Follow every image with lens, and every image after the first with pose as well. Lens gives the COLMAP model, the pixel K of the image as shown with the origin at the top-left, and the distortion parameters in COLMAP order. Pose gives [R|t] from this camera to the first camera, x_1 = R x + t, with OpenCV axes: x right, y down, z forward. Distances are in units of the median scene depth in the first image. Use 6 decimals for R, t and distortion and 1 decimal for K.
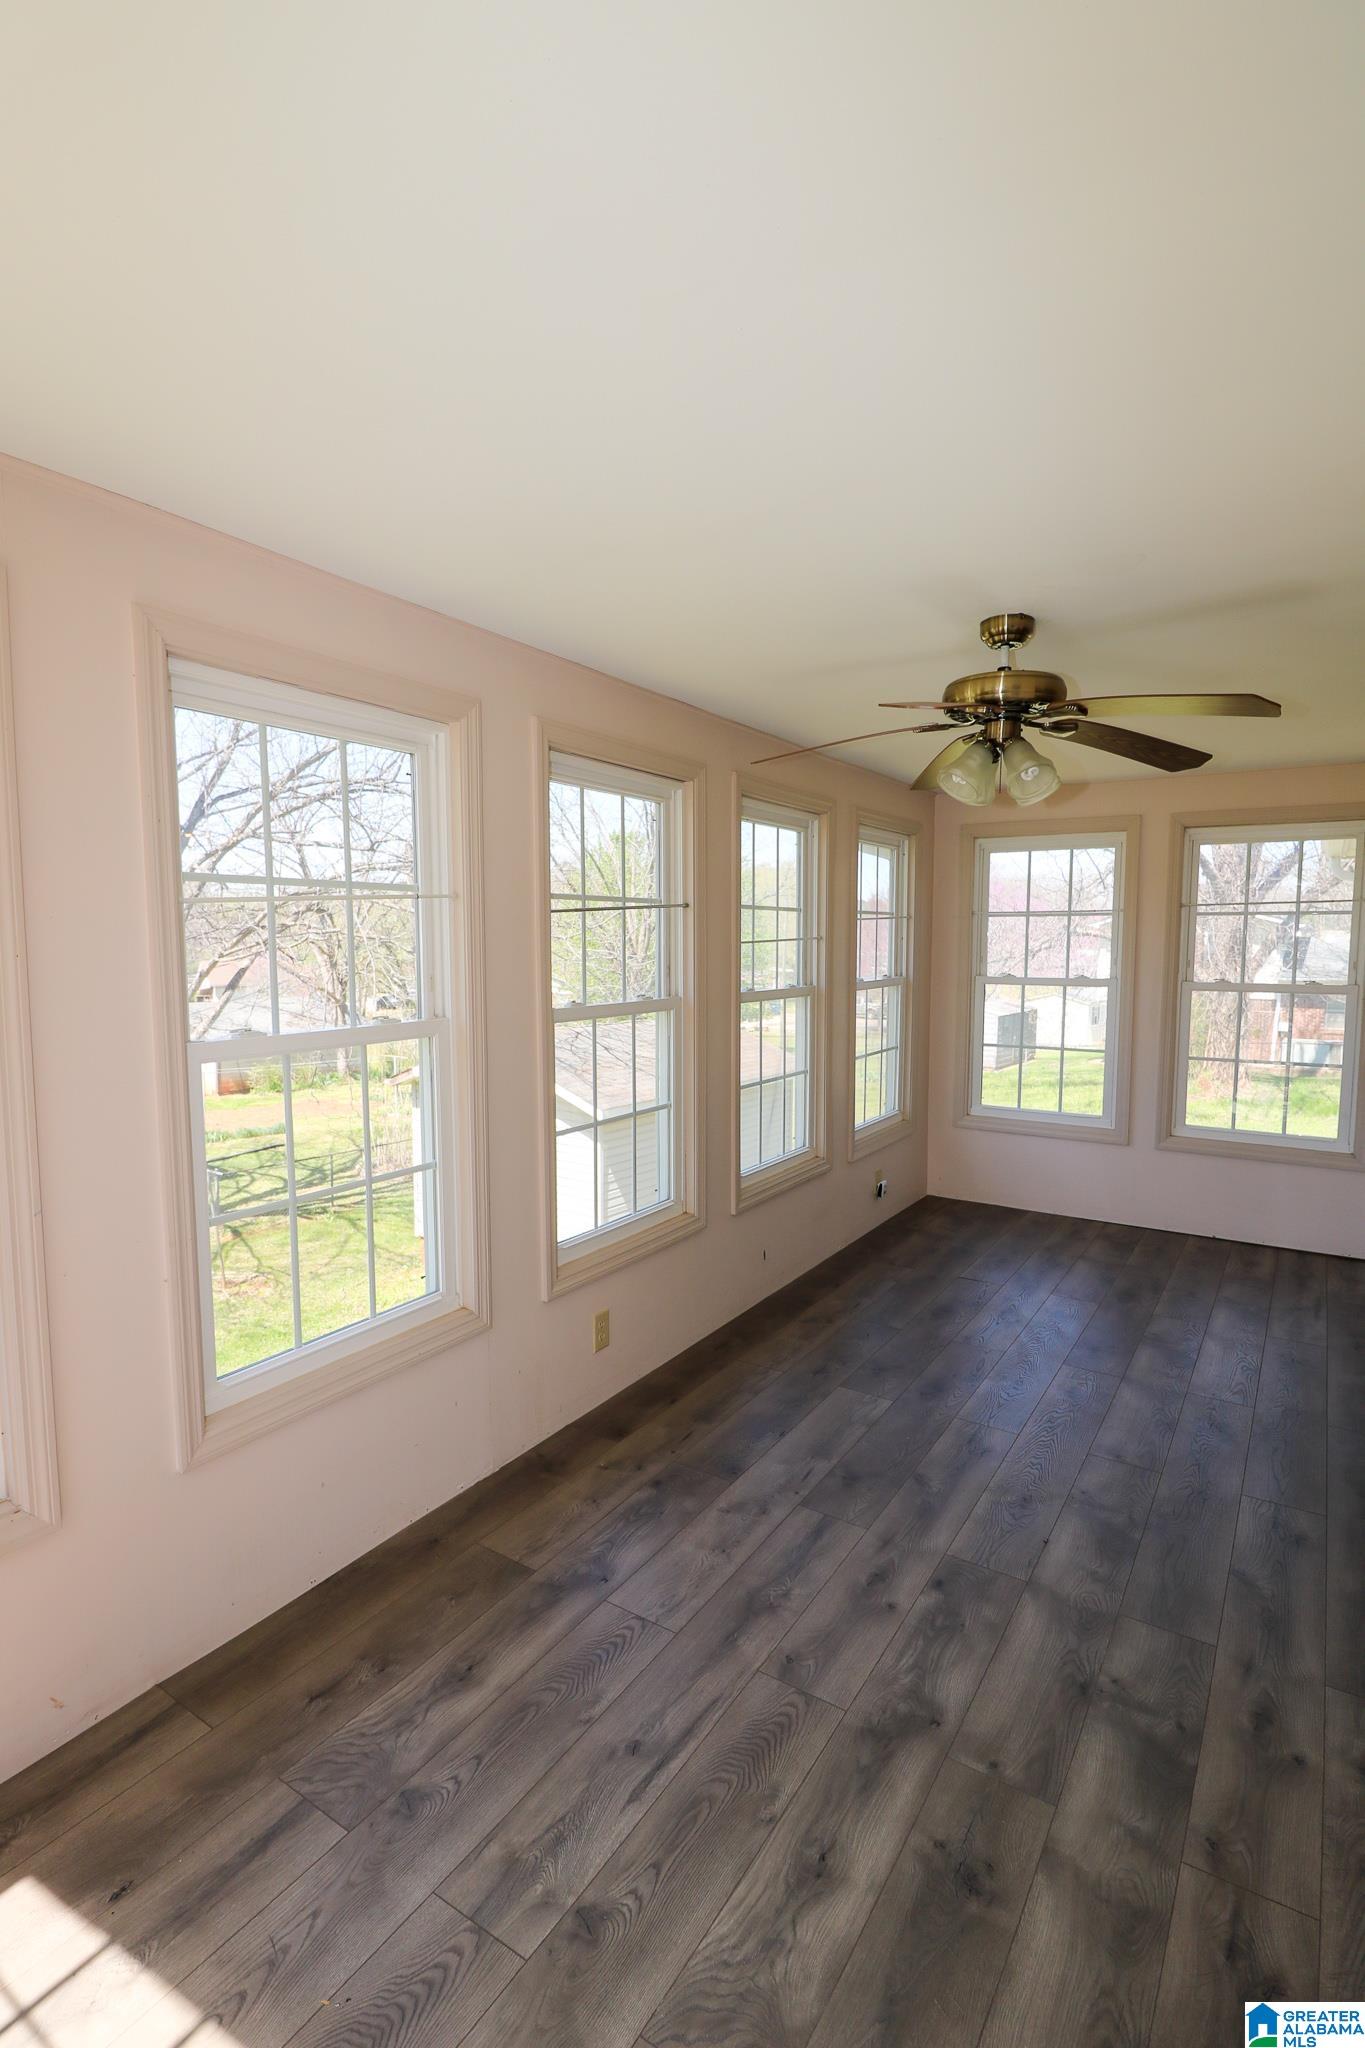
lens RADIAL K [[998.4, 0, 668.5], [0, 998.4, 1019.3], [0, 0, 1]] dist [-0.008103, -0.011486]
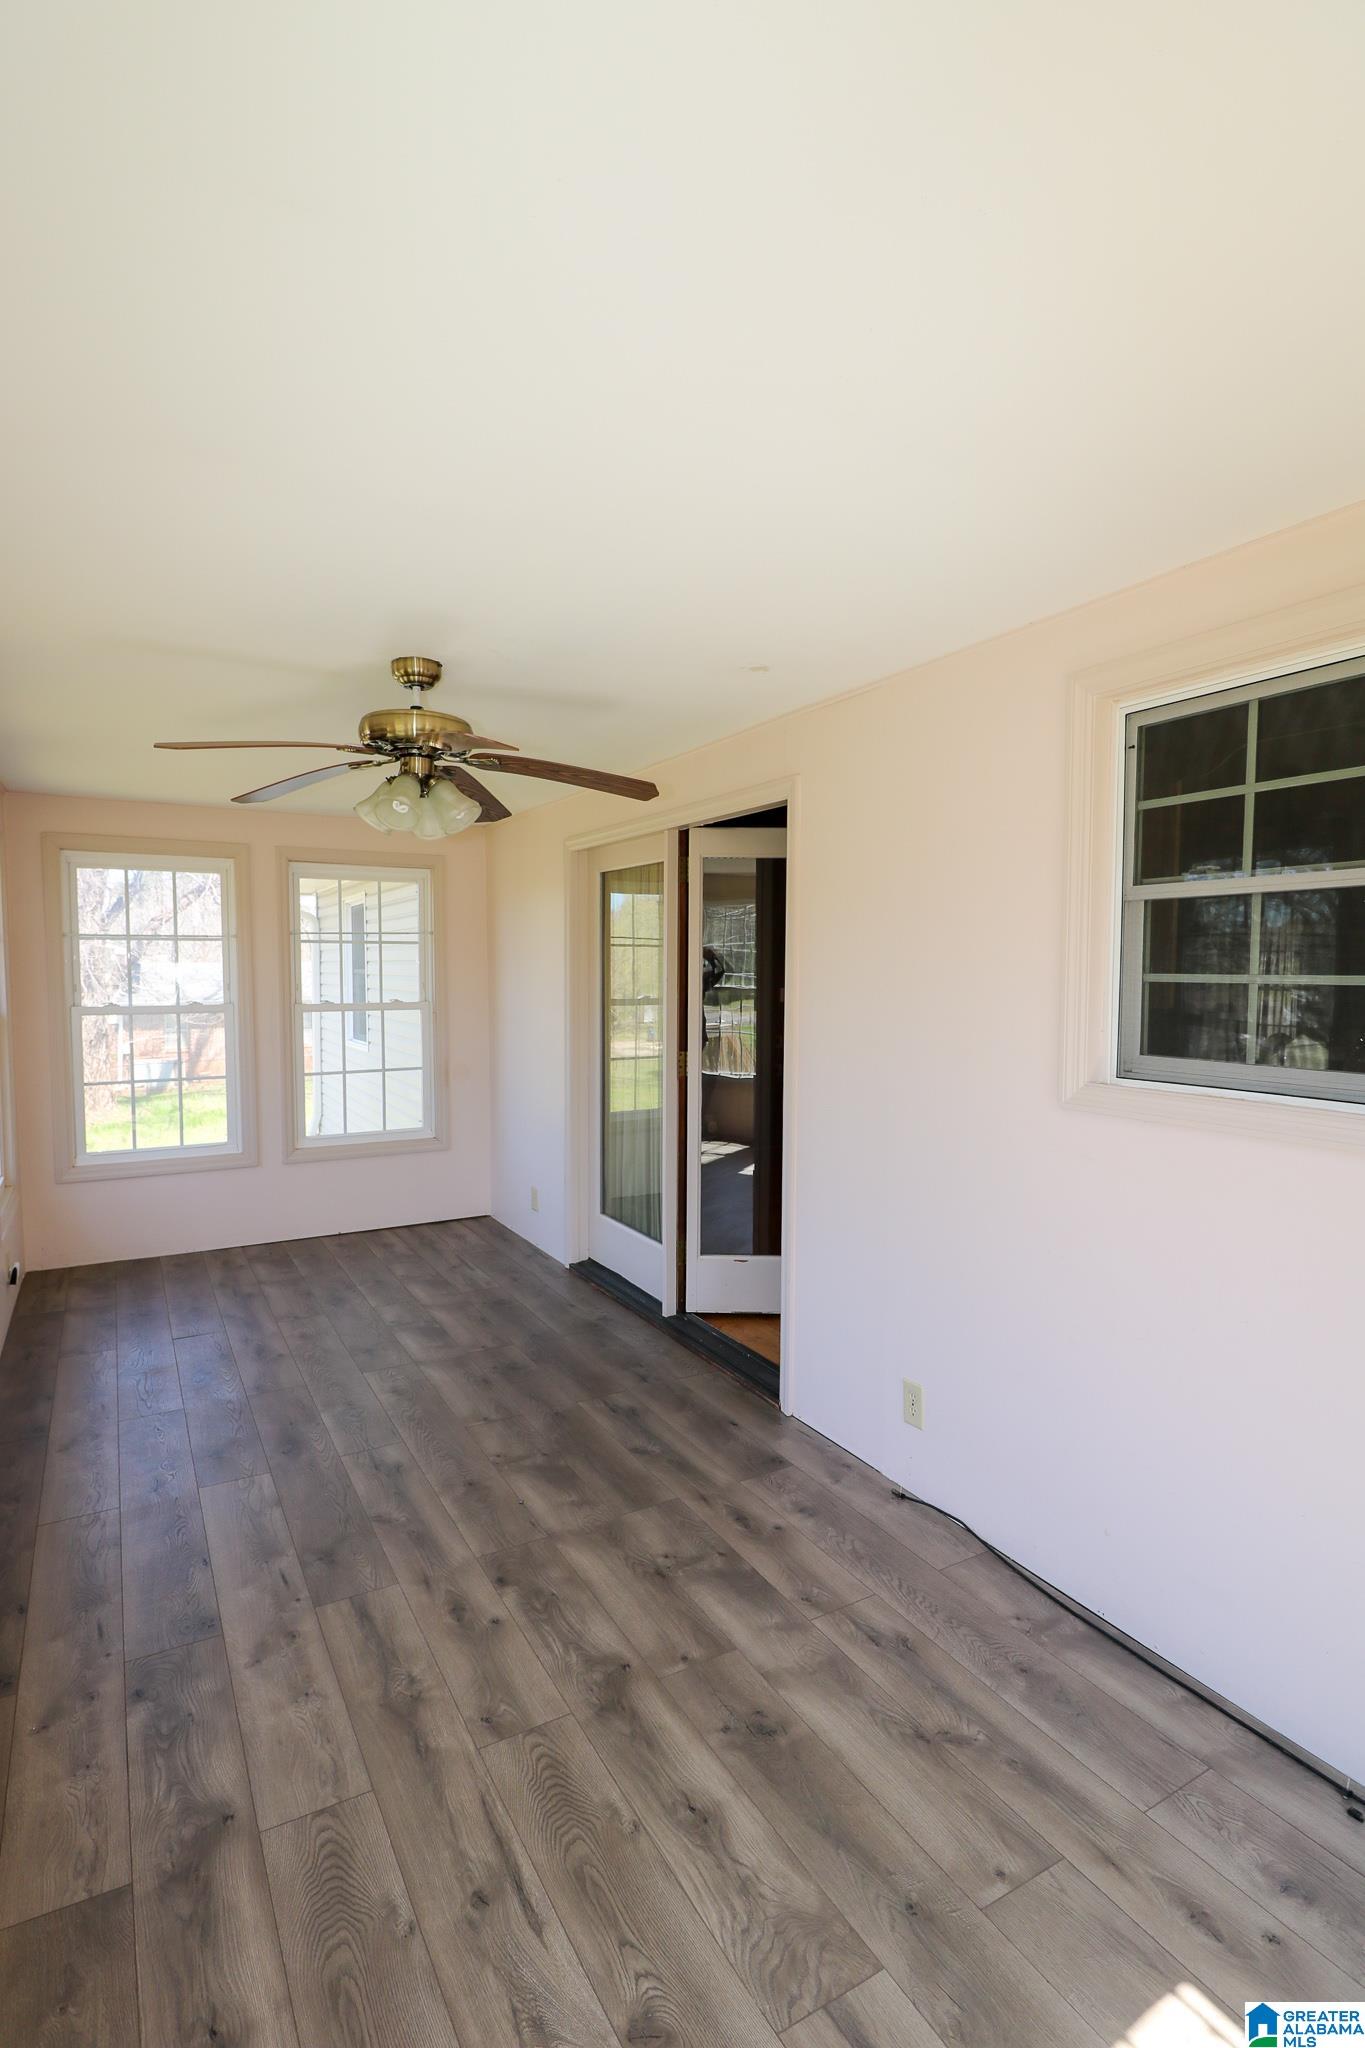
lens RADIAL K [[998.4, 0, 647.2], [0, 998.4, 1037.4], [0, 0, 1]] dist [-0.008103, -0.011486]
pose [[0.455799, -0.065813, 0.887646, -0.318929], [0.071106, 0.996768, 0.037391, -0.019151], [-0.887238, 0.046074, 0.459005, 0.203832]]
